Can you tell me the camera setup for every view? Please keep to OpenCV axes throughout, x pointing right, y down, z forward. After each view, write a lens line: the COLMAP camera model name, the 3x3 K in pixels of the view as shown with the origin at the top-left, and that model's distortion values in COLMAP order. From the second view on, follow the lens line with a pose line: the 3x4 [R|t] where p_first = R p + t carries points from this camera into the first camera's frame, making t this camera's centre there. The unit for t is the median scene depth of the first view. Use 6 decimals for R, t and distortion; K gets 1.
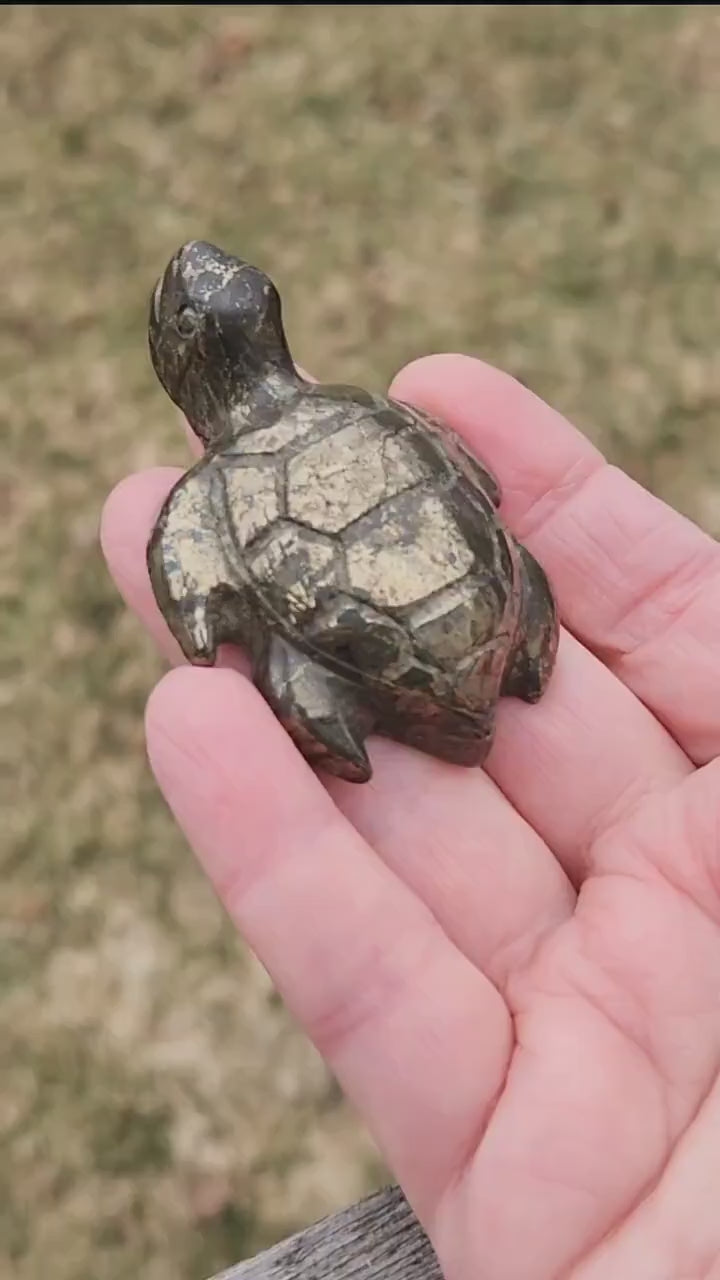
lens RADIAL K [[2322.8, 0, 360.0], [0, 2322.8, 640.0], [0, 0, 1]] dist [0.059576, 0.041802]
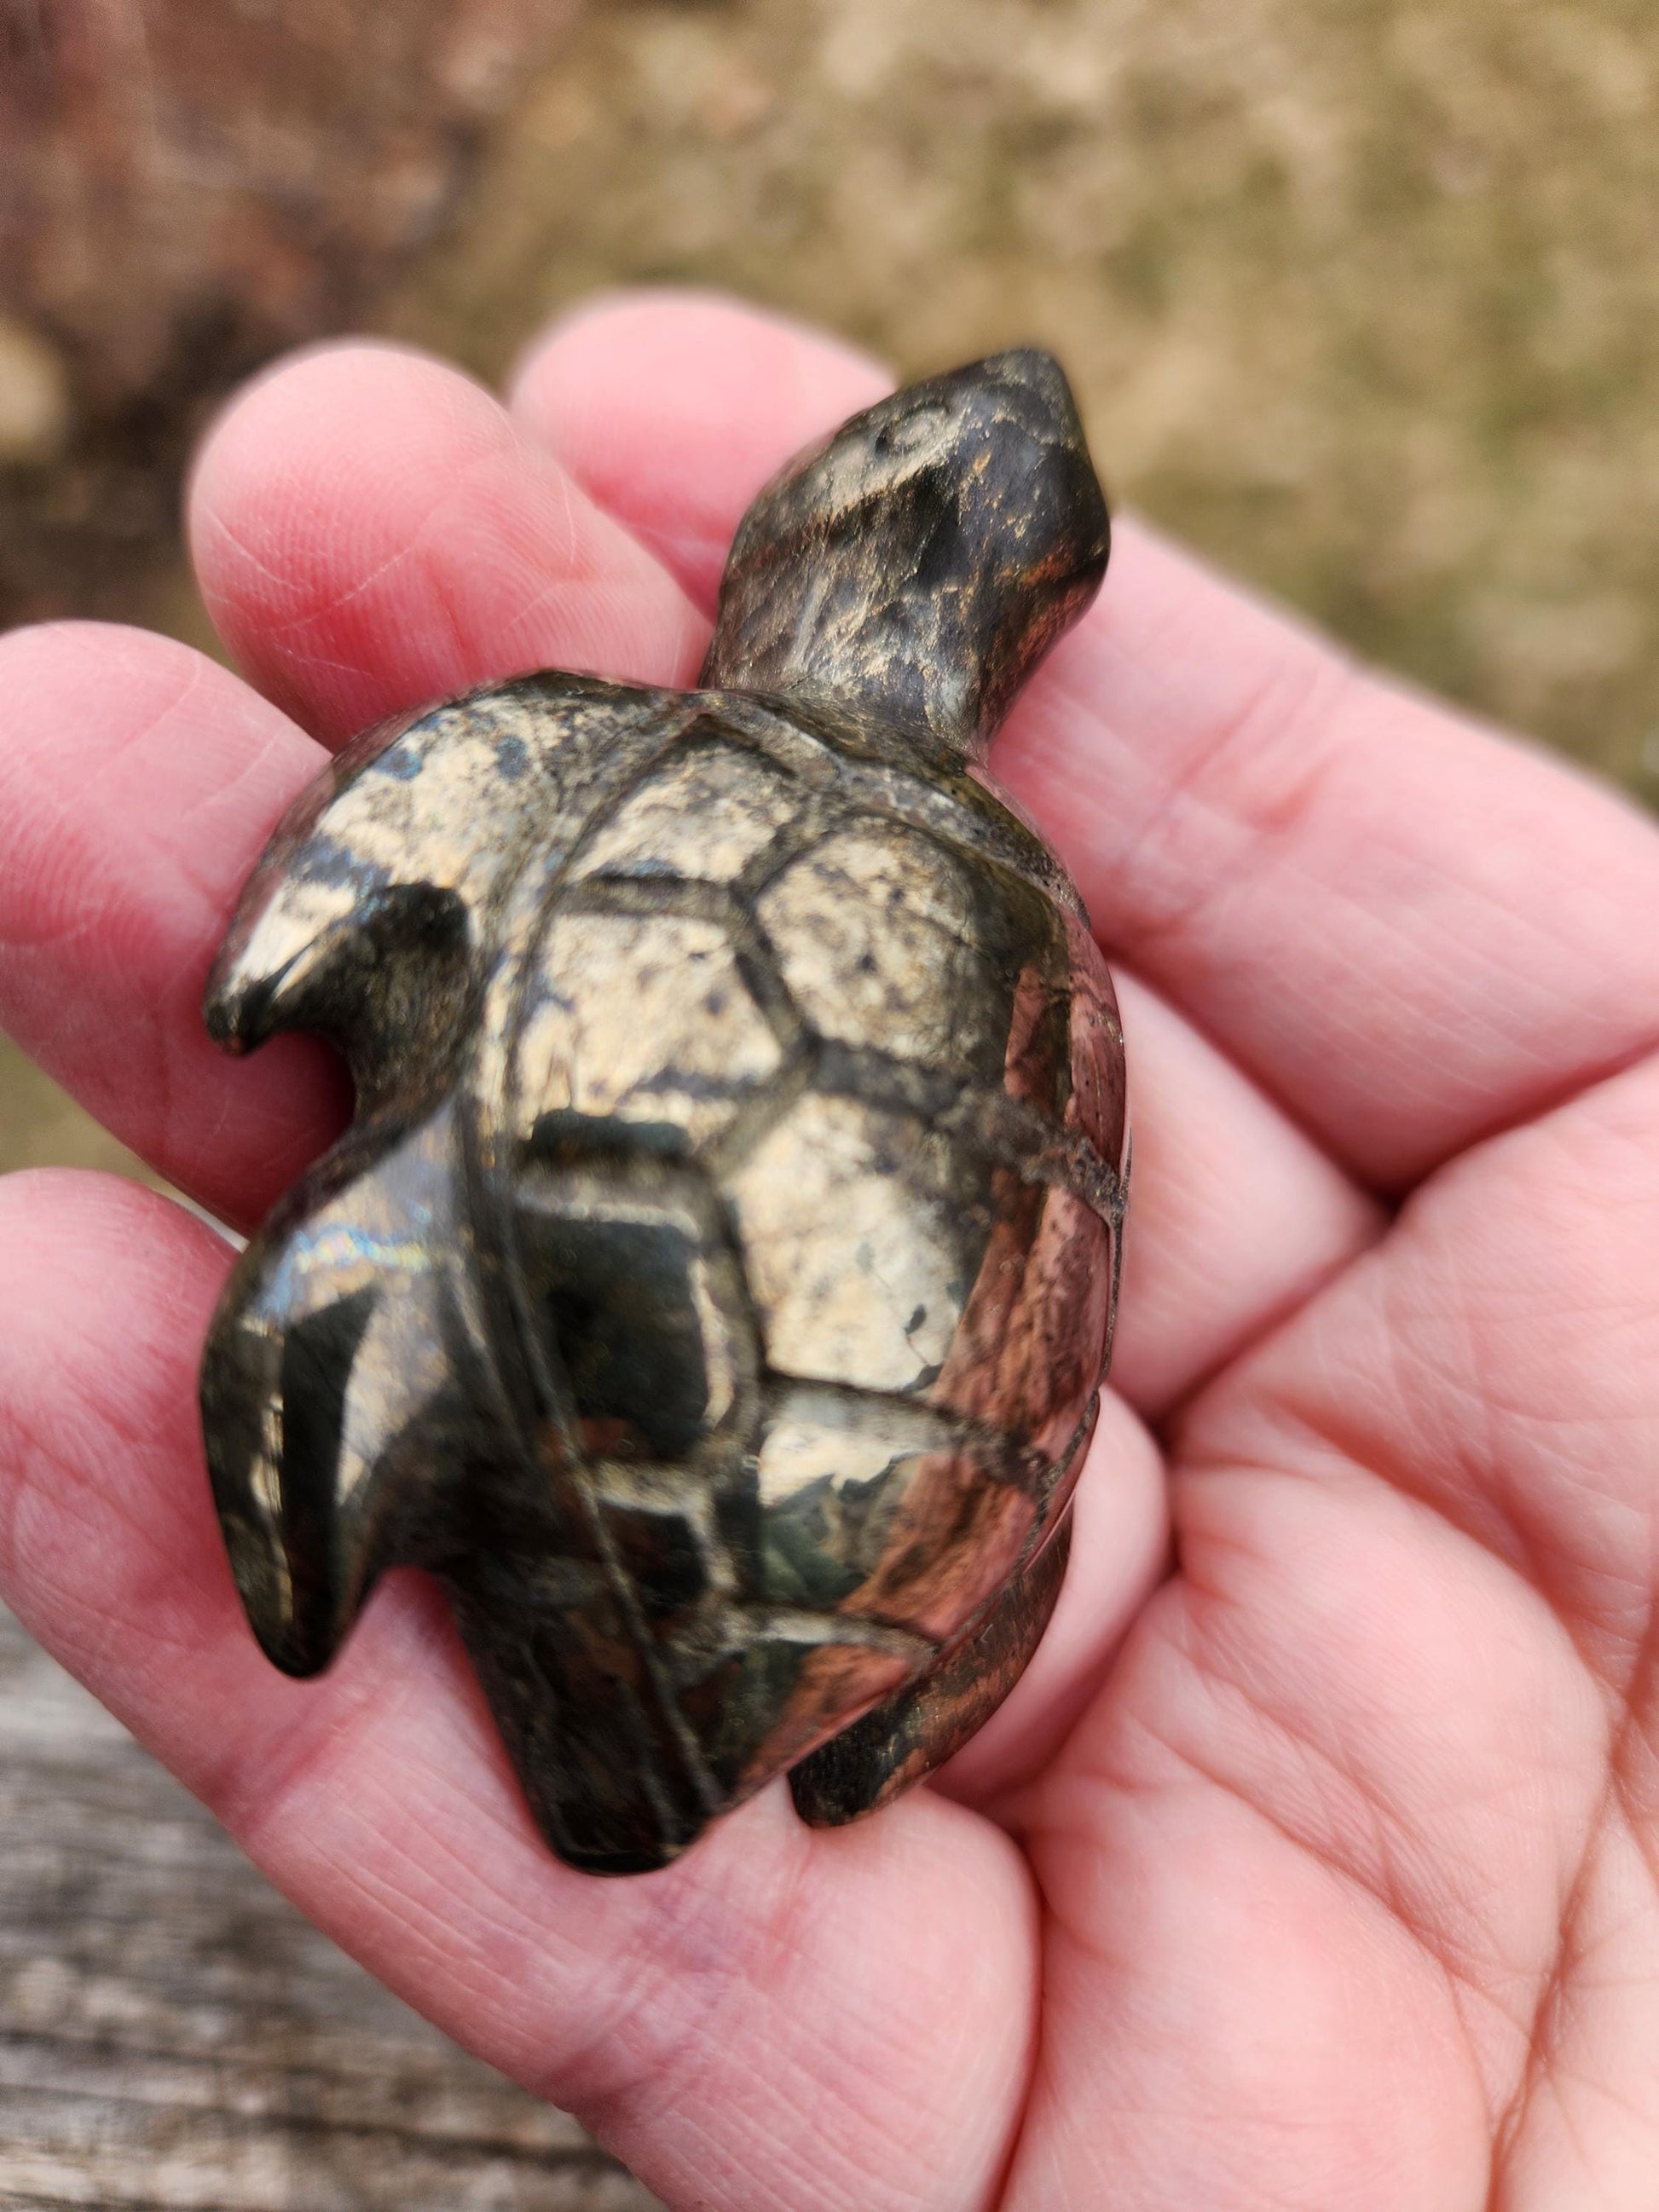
lens RADIAL K [[1771.8, 0, 837.4], [0, 1771.8, 1081.9], [0, 0, 1]] dist [-0.001312, -0.003668]
pose [[0.690171, 0.723632, -0.004484, -0.003480], [-0.699847, 0.665885, -0.258479, 0.019515], [-0.184058, 0.181533, 0.966007, 0.759059]]
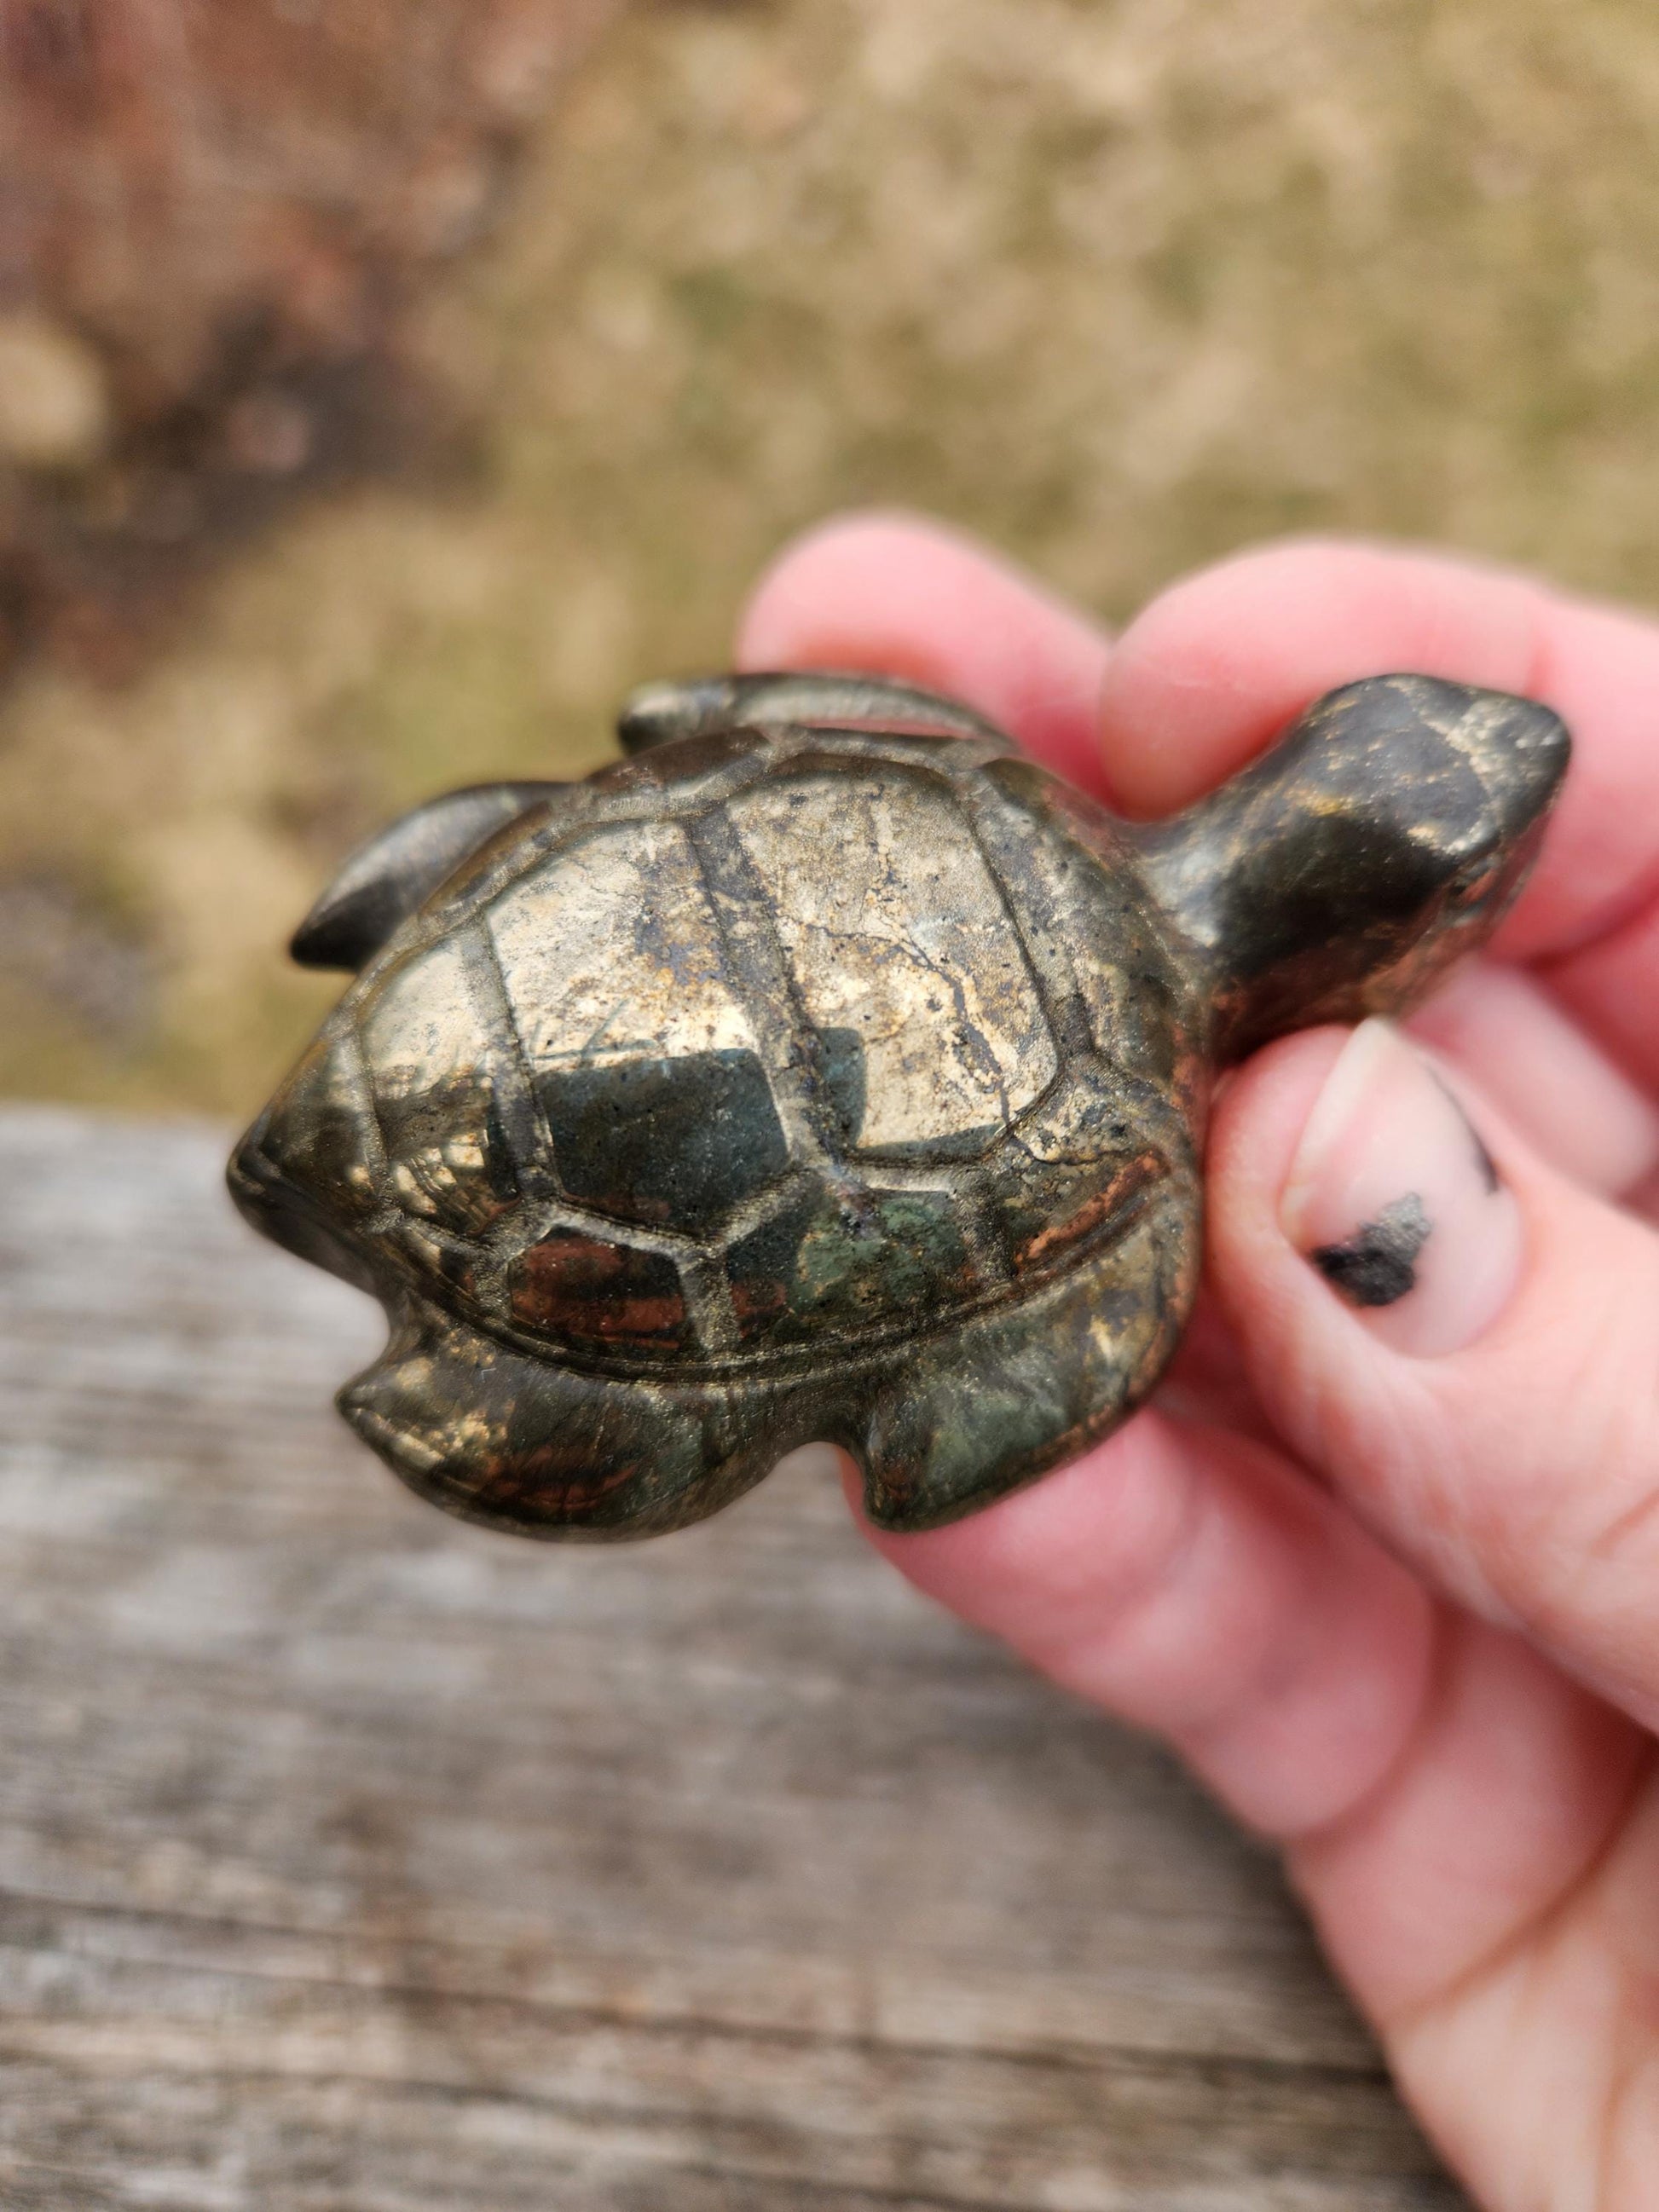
lens RADIAL K [[1638.9, 0, 818.1], [0, 1638.9, 1098.5], [0, 0, 1]] dist [-0.001067, -0.003491]
pose [[-0.338029, 0.706627, -0.621622, 0.199551], [-0.874027, 0.009241, 0.485789, -0.199605], [0.349016, 0.707526, 0.614488, 0.856724]]
